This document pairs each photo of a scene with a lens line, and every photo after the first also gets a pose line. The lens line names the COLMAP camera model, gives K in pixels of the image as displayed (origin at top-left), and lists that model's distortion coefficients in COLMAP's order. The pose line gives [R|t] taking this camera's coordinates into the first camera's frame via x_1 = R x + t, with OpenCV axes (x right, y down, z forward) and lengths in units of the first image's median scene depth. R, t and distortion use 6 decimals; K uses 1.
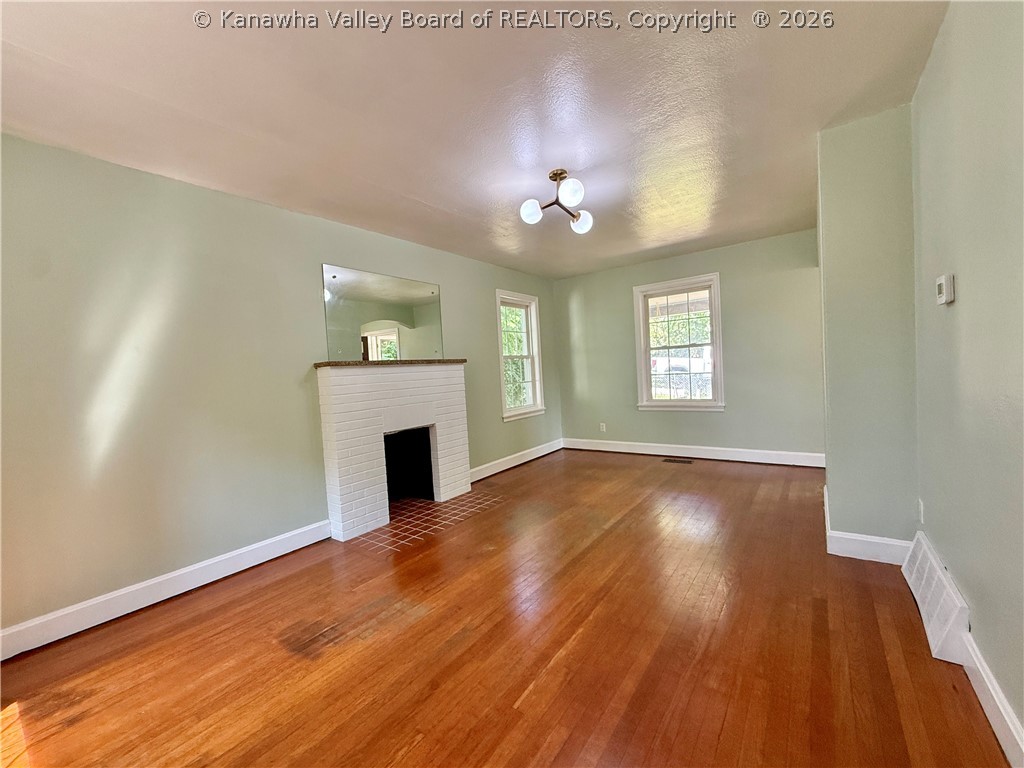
lens RADIAL K [[409.7, 0, 512.1], [0, 409.7, 385.3], [0, 0, 1]] dist [0.001102, 0.000614]
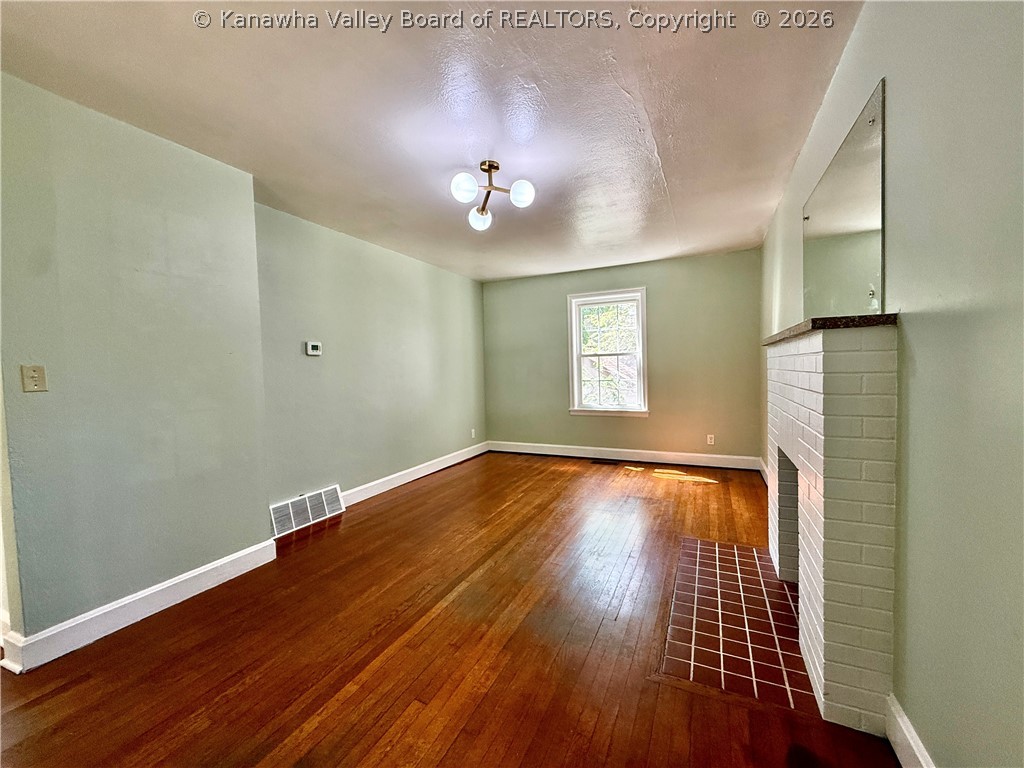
lens RADIAL K [[409.7, 0, 512.2], [0, 409.7, 384.6], [0, 0, 1]] dist [0.001102, 0.000614]
pose [[-0.978906, 0.090040, -0.183402, 0.340631], [0.075126, 0.993396, 0.086715, -0.112075], [0.189998, 0.071108, -0.979206, 2.384035]]
